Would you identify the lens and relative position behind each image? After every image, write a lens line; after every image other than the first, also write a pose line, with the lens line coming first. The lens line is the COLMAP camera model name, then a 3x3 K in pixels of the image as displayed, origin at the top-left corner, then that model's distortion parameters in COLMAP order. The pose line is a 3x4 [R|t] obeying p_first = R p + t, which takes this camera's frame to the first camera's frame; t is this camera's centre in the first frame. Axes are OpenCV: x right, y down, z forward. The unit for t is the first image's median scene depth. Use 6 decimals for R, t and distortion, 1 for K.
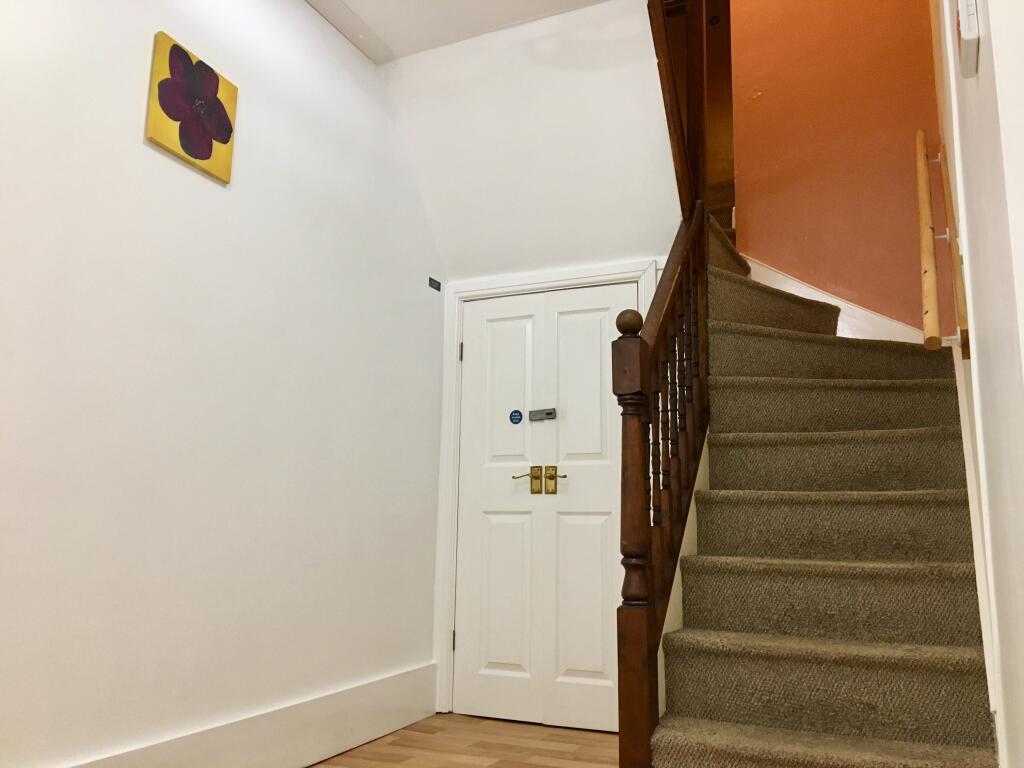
lens RADIAL K [[859.6, 0, 512.0], [0, 859.6, 384.0], [0, 0, 1]] dist [0.035547, -0.013698]
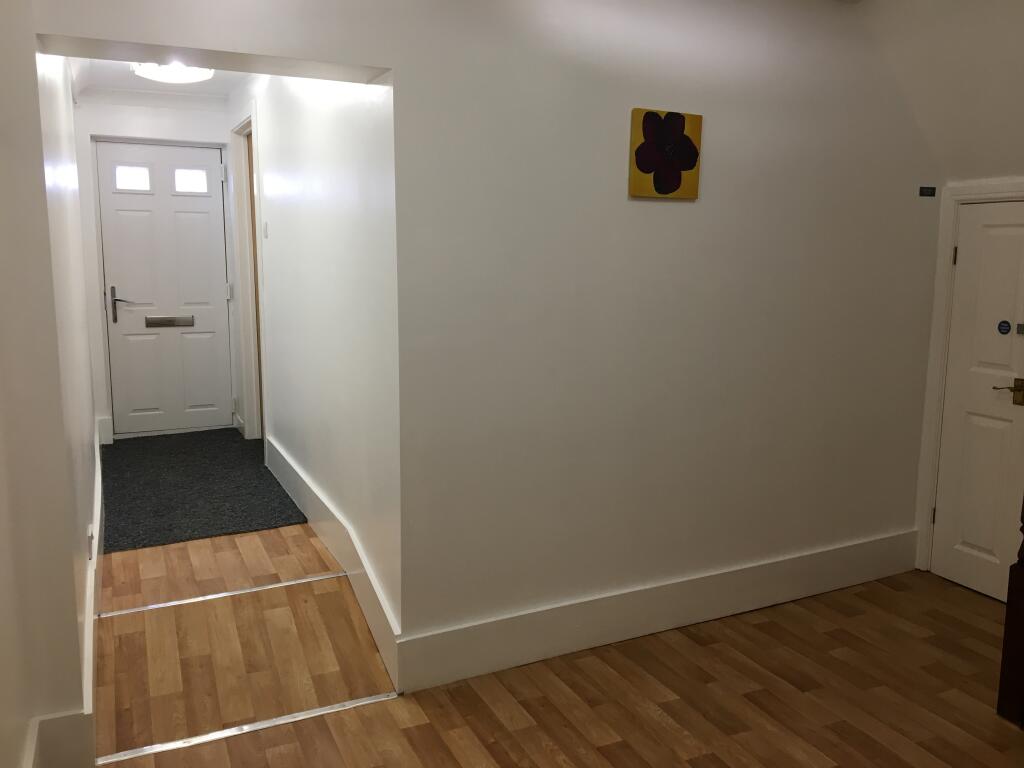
lens RADIAL K [[859.6, 0, 512.0], [0, 859.6, 384.0], [0, 0, 1]] dist [0.035547, -0.013698]
pose [[0.756929, 0.083630, -0.648124, 0.247555], [0.134032, 0.950826, 0.279222, -0.277165], [0.639604, -0.298221, 0.708499, -0.139209]]
